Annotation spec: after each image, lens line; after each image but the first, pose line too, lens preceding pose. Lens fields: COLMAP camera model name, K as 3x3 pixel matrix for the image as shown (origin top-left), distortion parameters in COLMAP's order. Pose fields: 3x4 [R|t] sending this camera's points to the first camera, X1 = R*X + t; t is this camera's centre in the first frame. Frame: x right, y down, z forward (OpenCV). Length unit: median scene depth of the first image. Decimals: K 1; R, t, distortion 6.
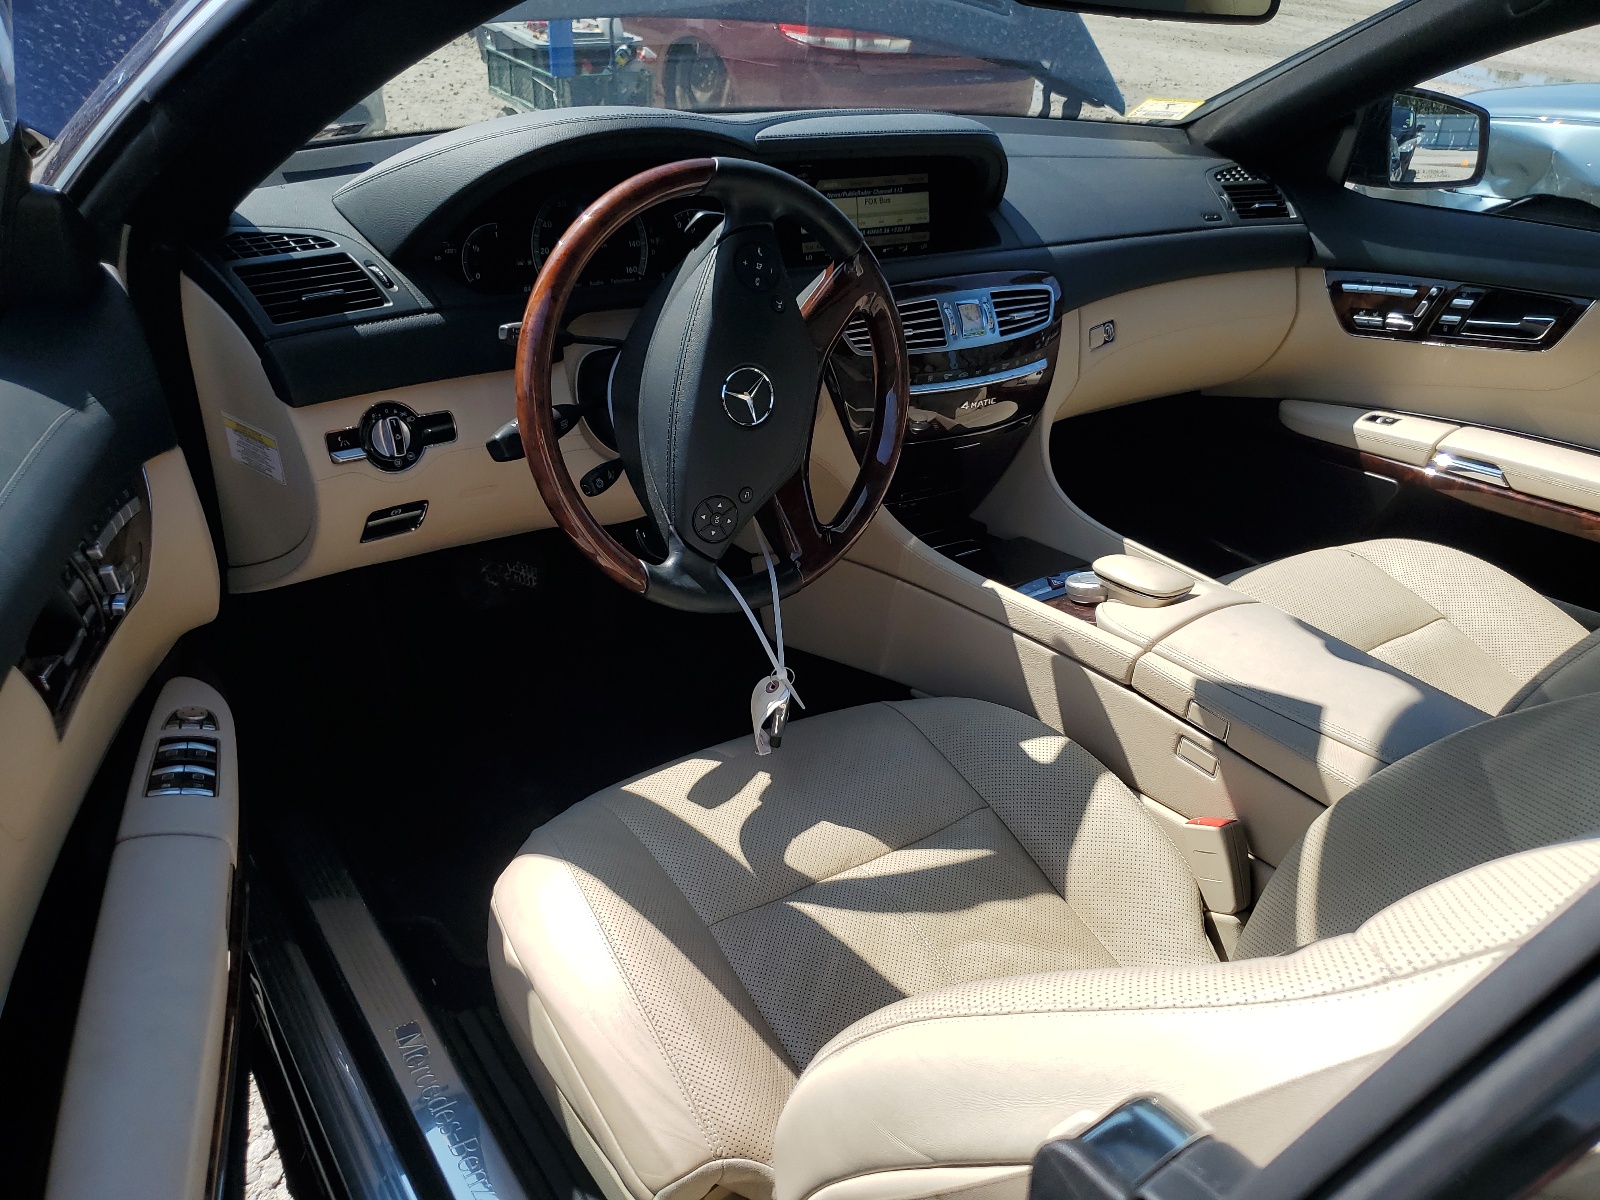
lens RADIAL K [[1204.6, 0, 800.8], [0, 1204.6, 594.7], [0, 0, 1]] dist [0.014253, -0.004150]
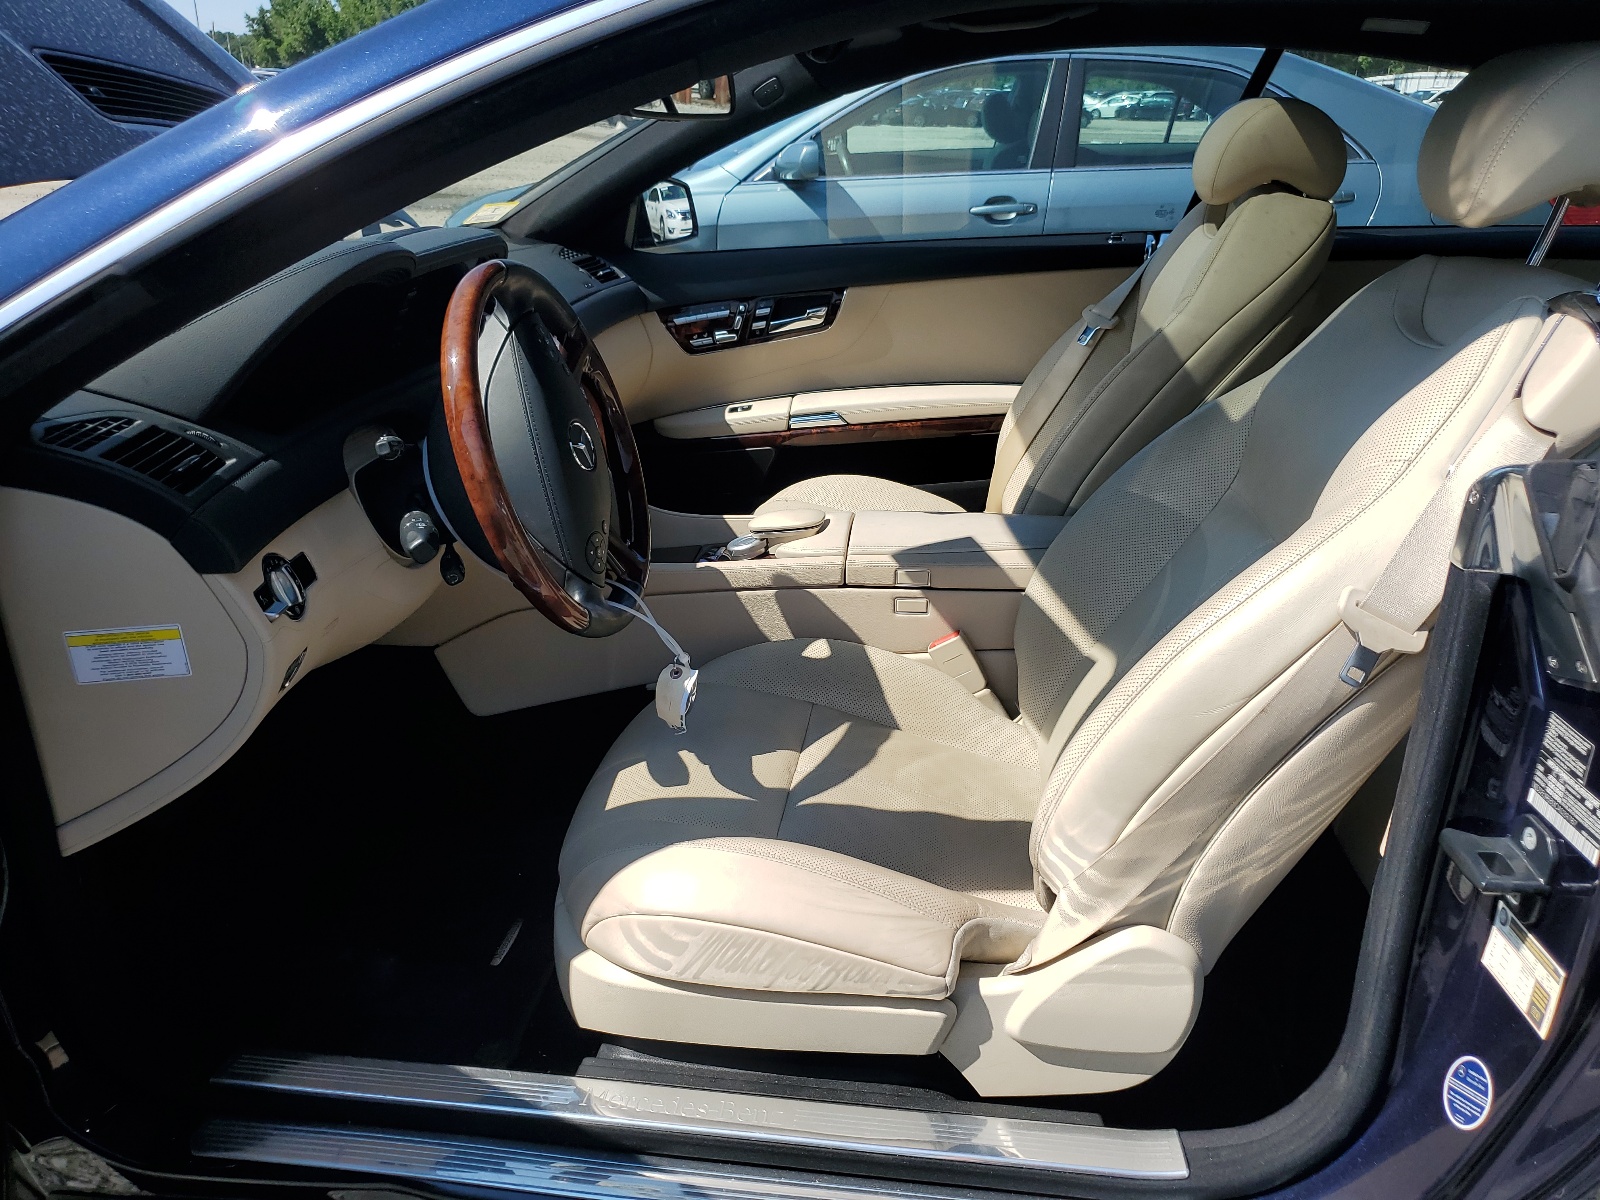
lens RADIAL K [[1204.6, 0, 799.6], [0, 1204.6, 603.7], [0, 0, 1]] dist [0.014253, -0.004150]
pose [[0.681058, -0.344174, 0.646301, -0.422610], [0.401269, 0.913740, 0.063744, -0.008025], [-0.612490, 0.215927, 0.760416, 0.001022]]
